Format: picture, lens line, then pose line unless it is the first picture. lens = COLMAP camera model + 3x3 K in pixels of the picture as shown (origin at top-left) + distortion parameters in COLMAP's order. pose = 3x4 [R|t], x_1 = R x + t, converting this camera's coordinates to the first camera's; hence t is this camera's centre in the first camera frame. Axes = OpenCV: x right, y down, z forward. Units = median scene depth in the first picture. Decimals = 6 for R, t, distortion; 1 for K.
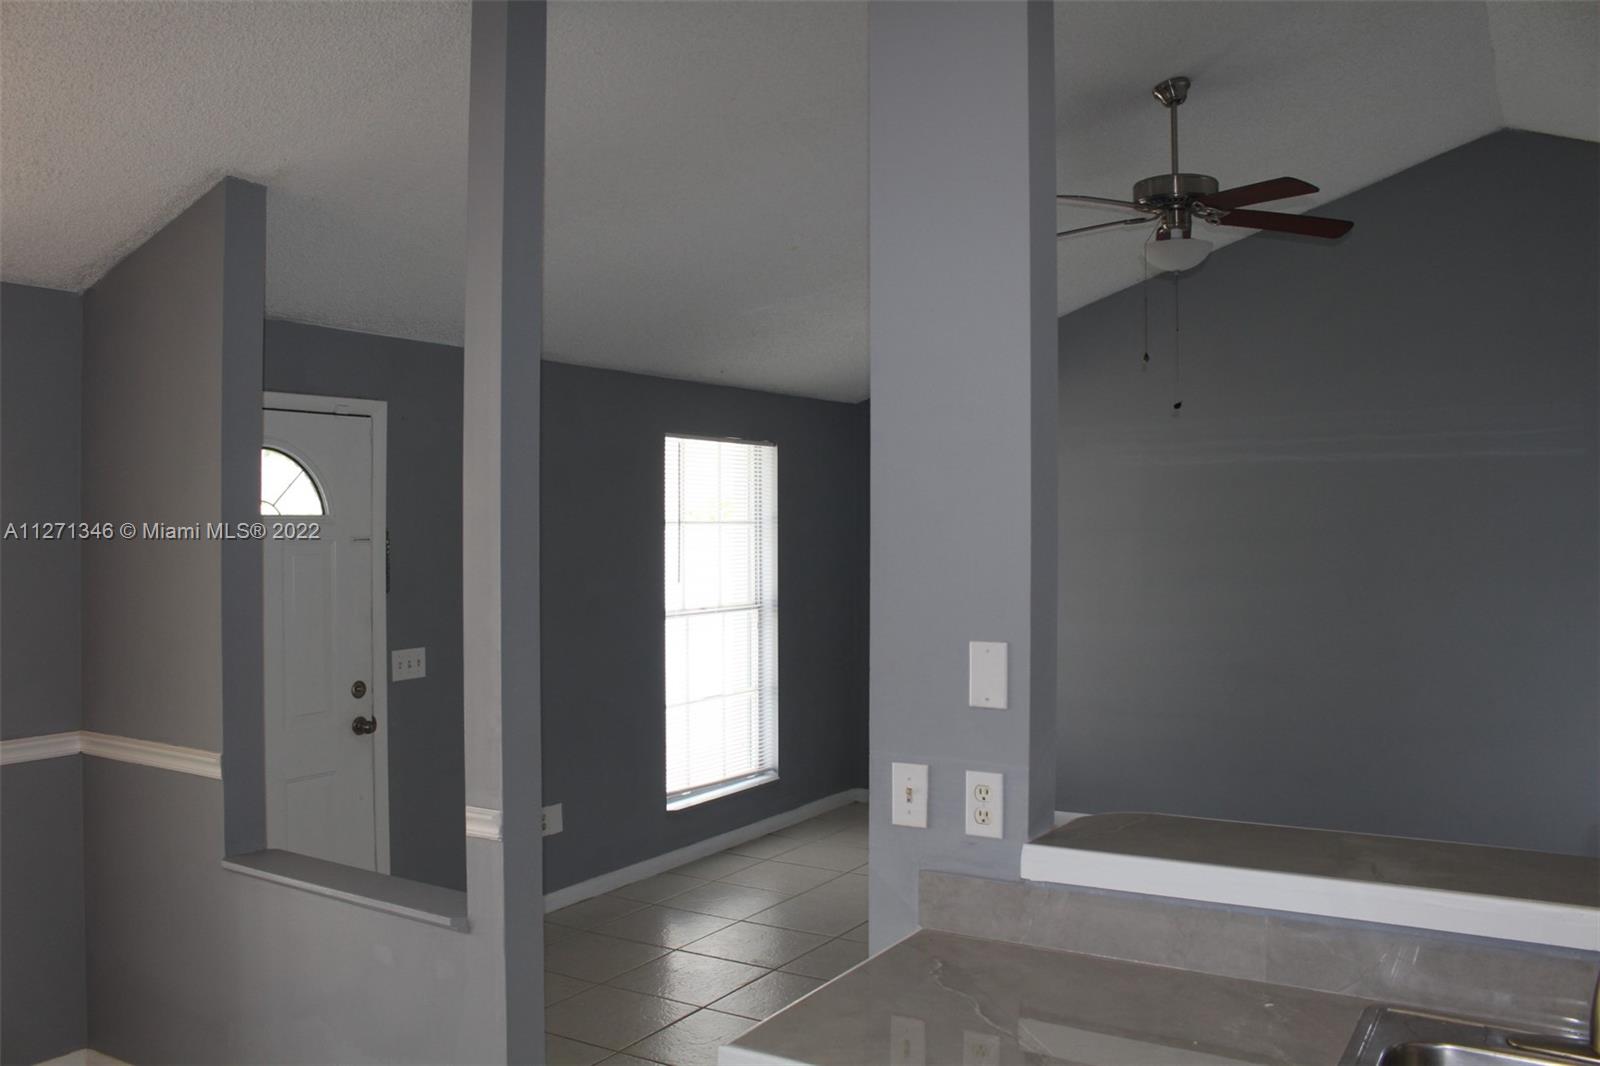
lens RADIAL K [[1324.0, 0, 774.6], [0, 1324.0, 542.7], [0, 0, 1]] dist [-0.164638, 0.150993]
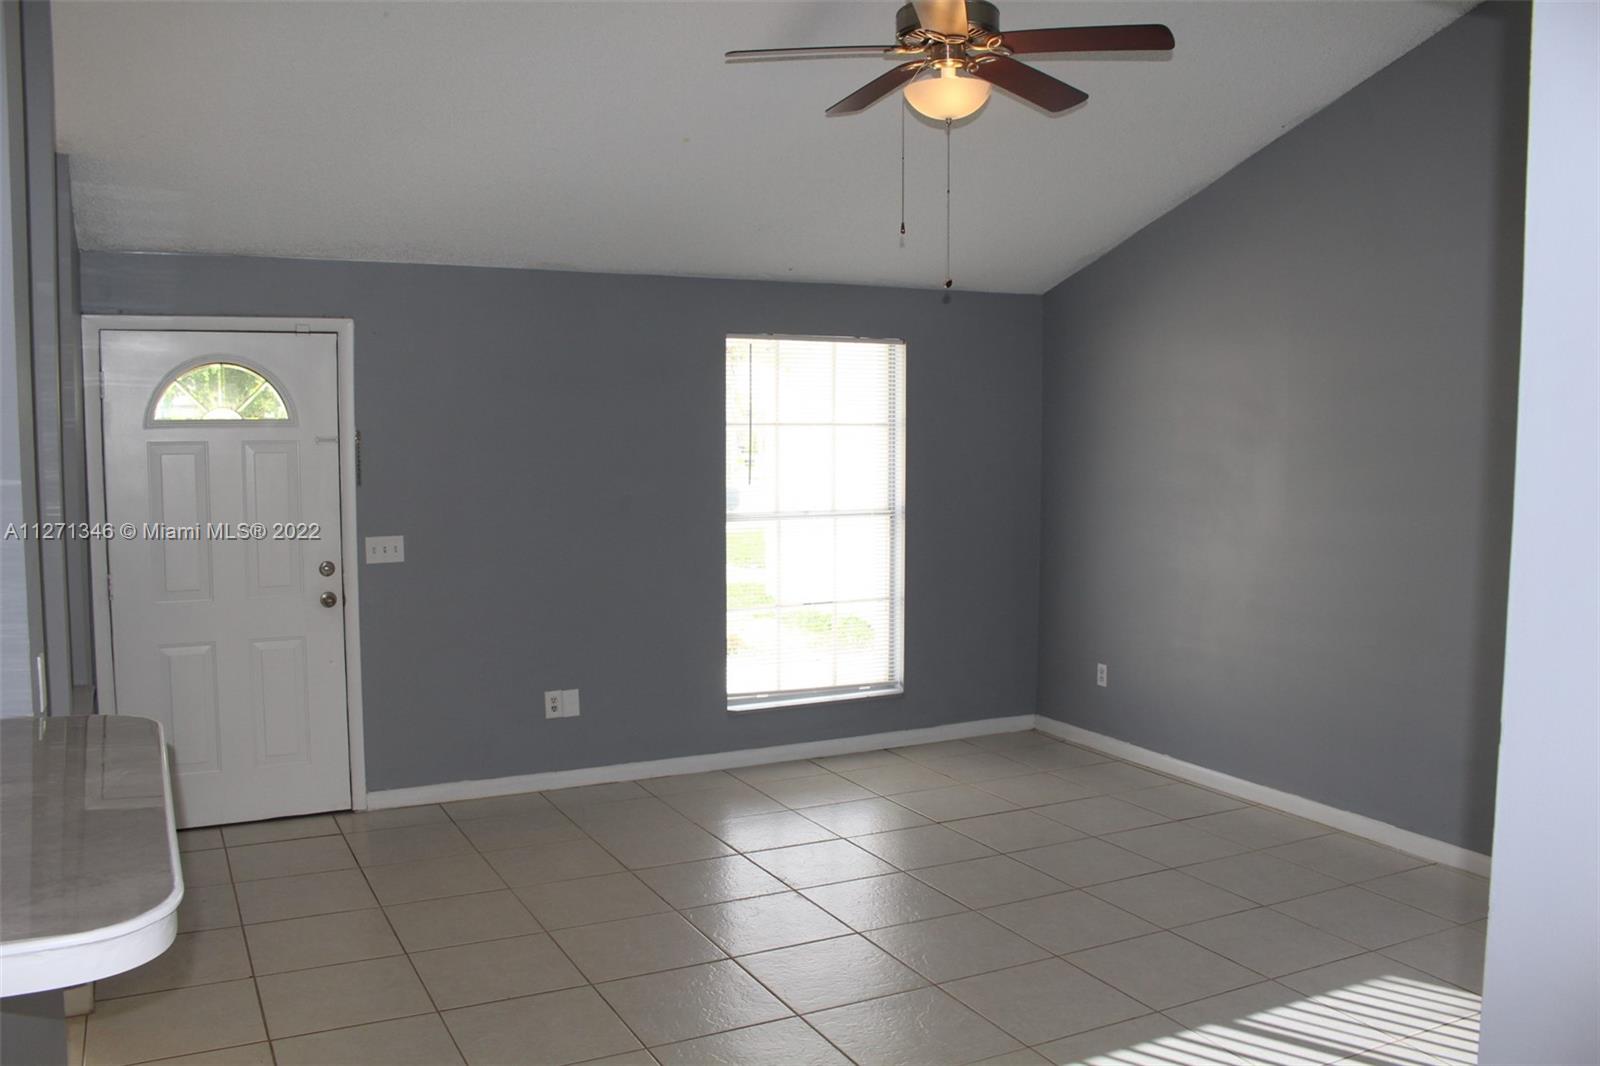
lens RADIAL K [[1324.0, 0, 774.6], [0, 1324.0, 542.7], [0, 0, 1]] dist [-0.164638, 0.150993]
pose [[0.854988, 0.050137, -0.516219, 0.623880], [-0.011085, 0.996856, 0.078457, -0.006374], [0.518530, -0.061358, 0.852855, 0.215347]]
